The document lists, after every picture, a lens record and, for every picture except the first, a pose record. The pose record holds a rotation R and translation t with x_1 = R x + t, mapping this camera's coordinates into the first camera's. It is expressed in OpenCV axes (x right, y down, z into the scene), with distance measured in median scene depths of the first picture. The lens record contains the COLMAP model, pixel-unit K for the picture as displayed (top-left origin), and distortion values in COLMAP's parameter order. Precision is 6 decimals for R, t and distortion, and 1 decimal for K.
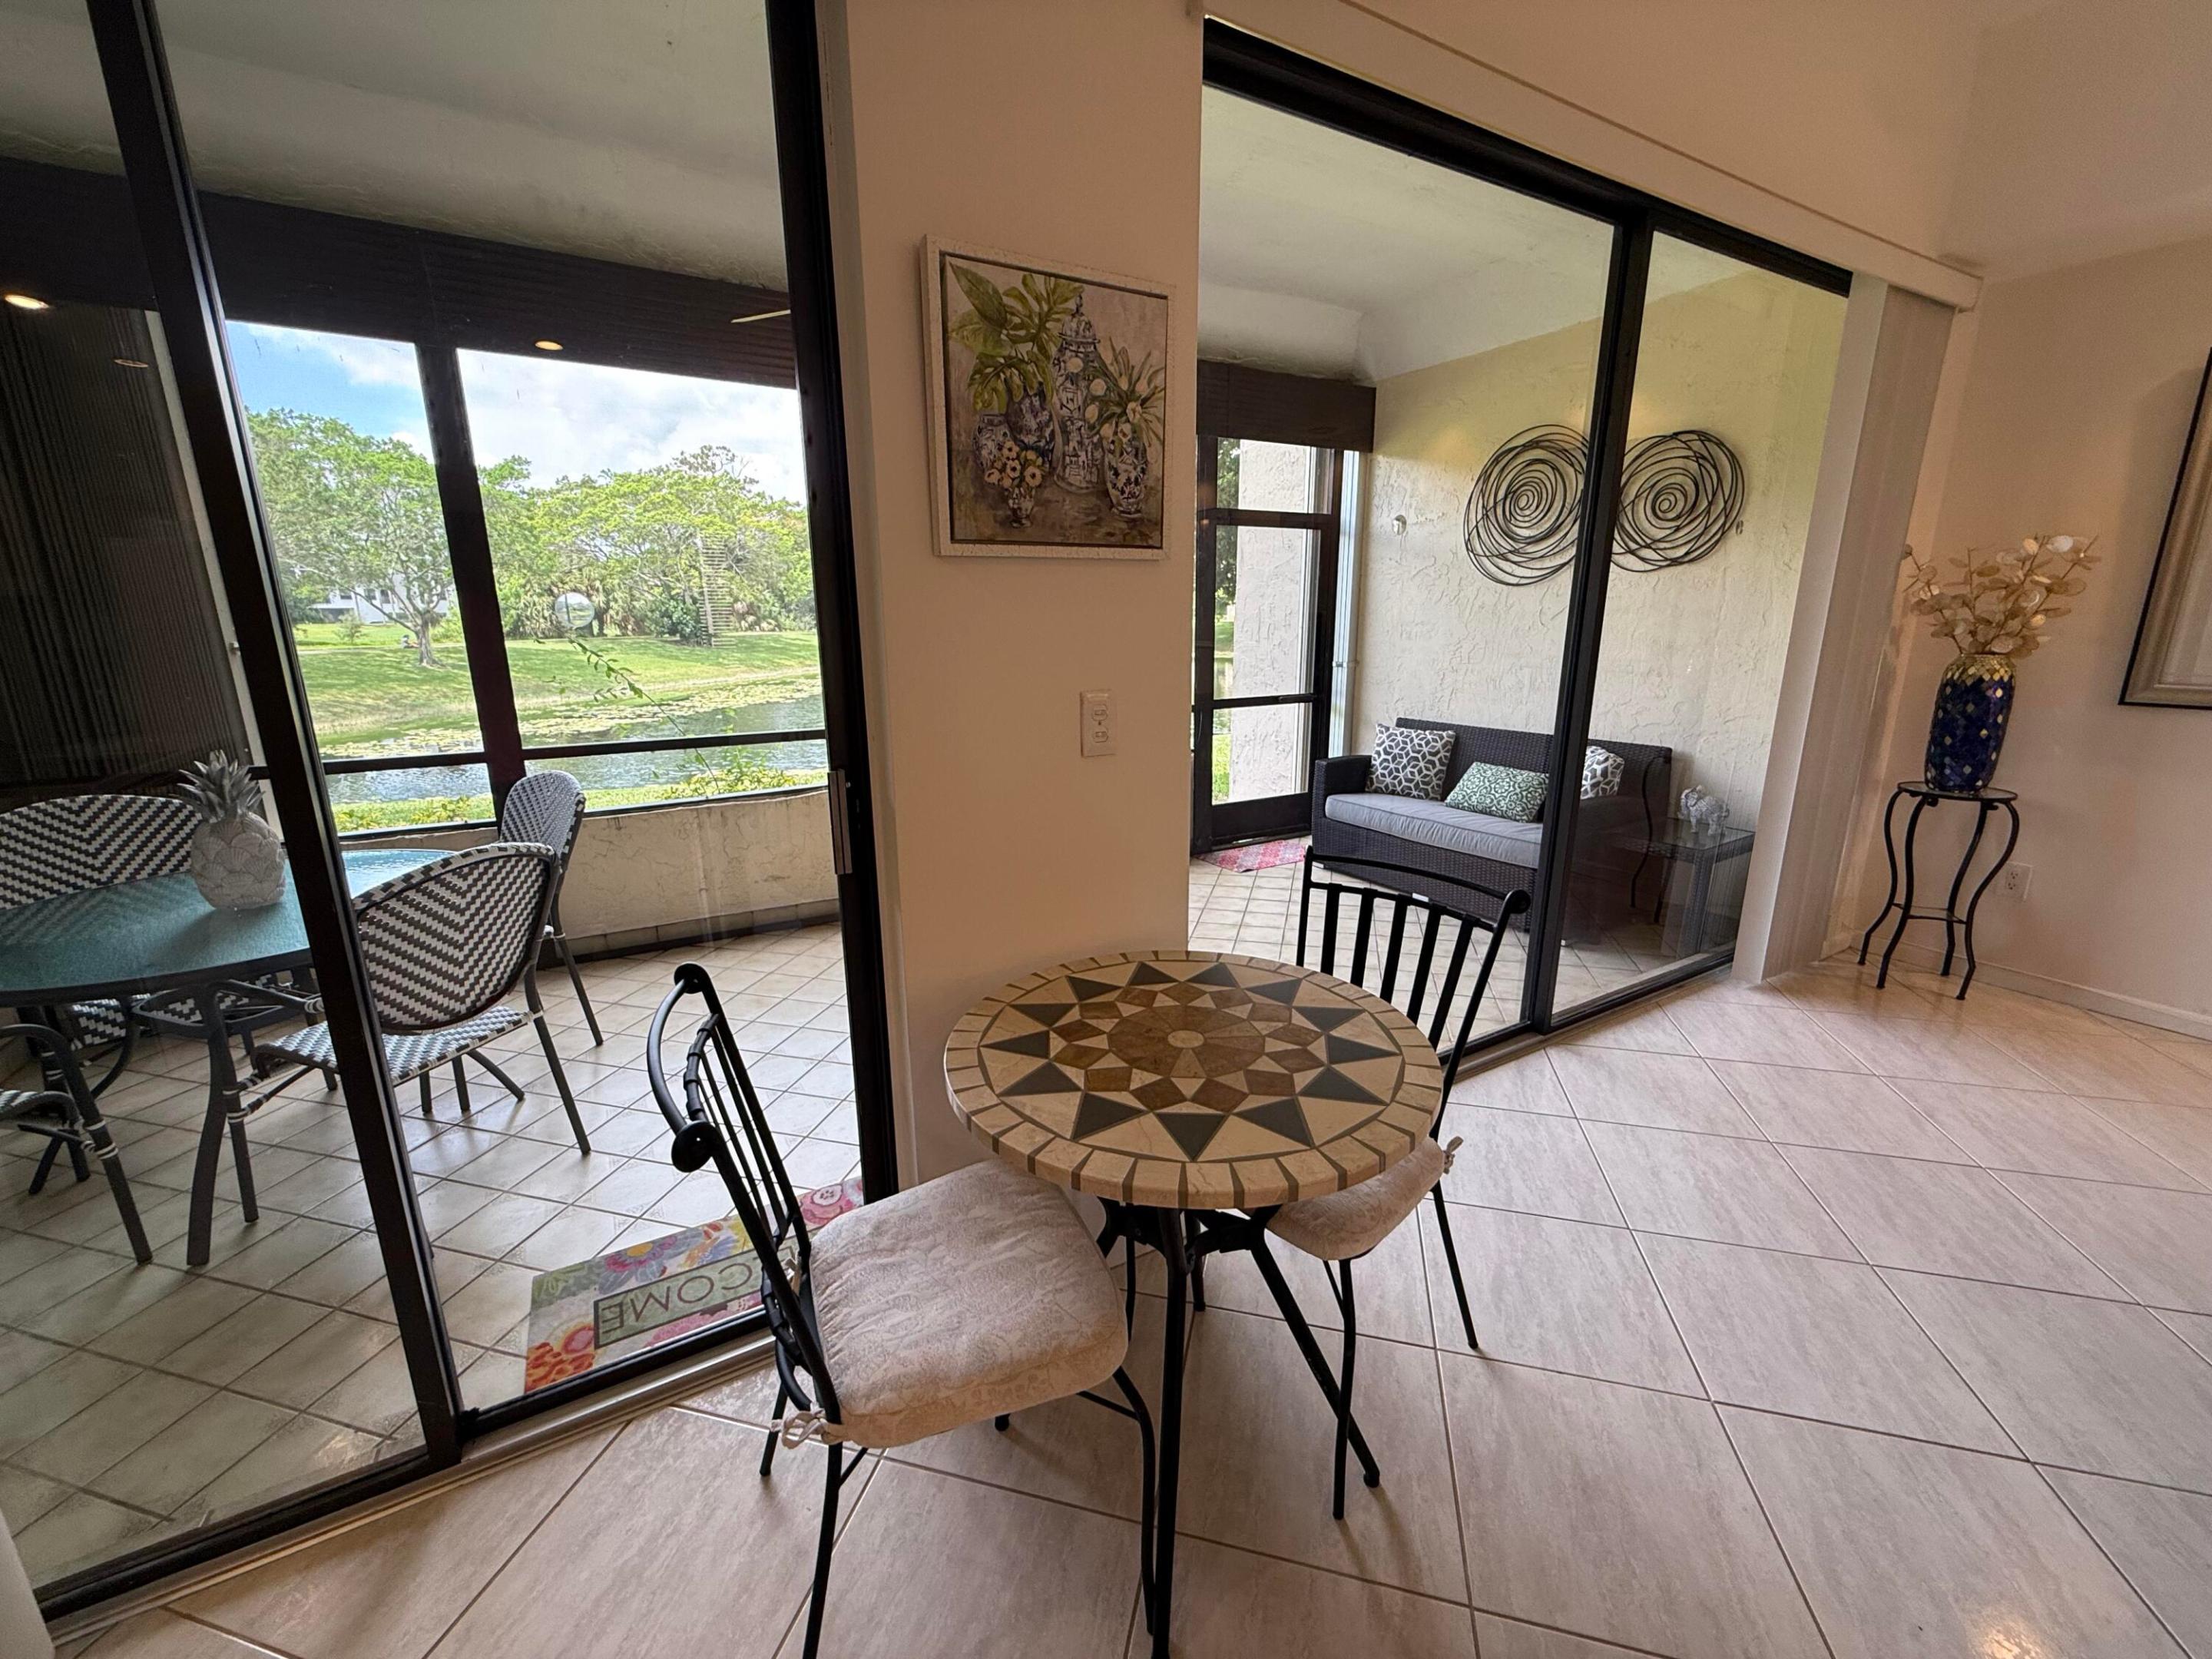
lens RADIAL K [[898.4, 0, 1106.0], [0, 898.4, 829.5], [0, 0, 1]] dist [0.001299, 0.000054]
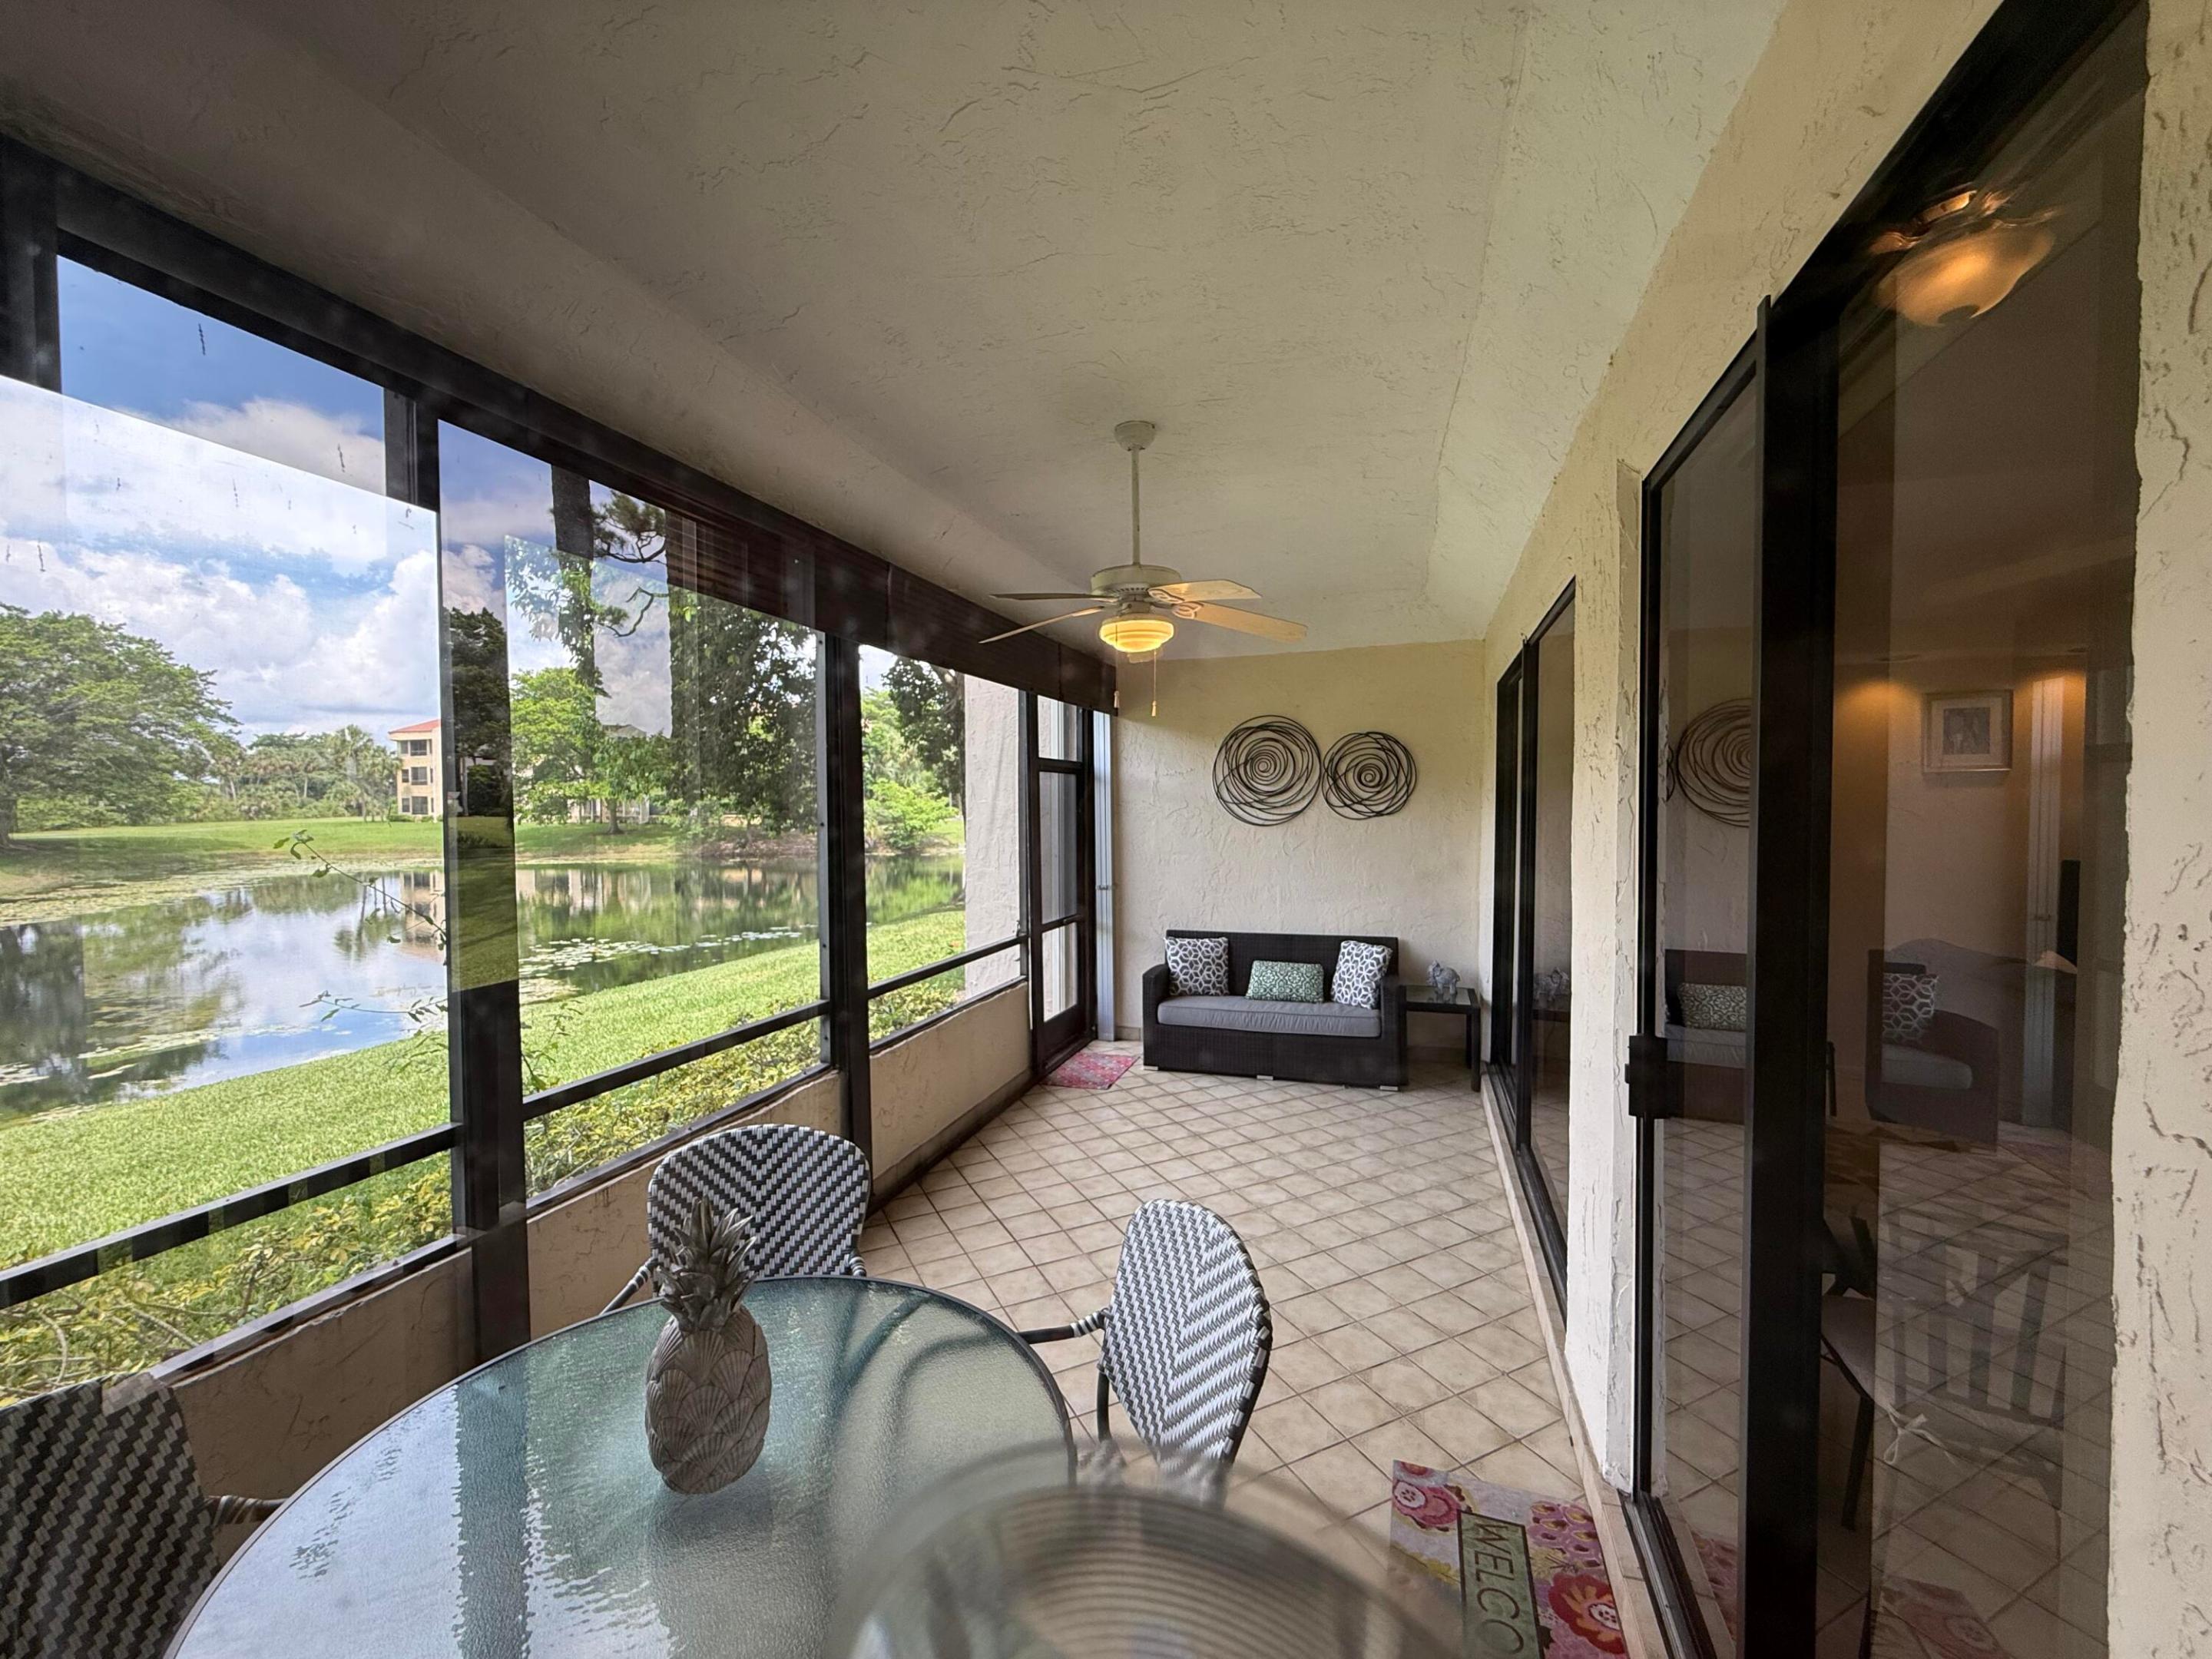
lens RADIAL K [[898.4, 0, 1106.0], [0, 898.4, 829.5], [0, 0, 1]] dist [0.001299, 0.000054]
pose [[0.757157, -0.015625, 0.653046, -0.573027], [0.154821, 0.975522, -0.156163, -0.090675], [-0.634621, 0.219345, 0.741043, 0.153497]]
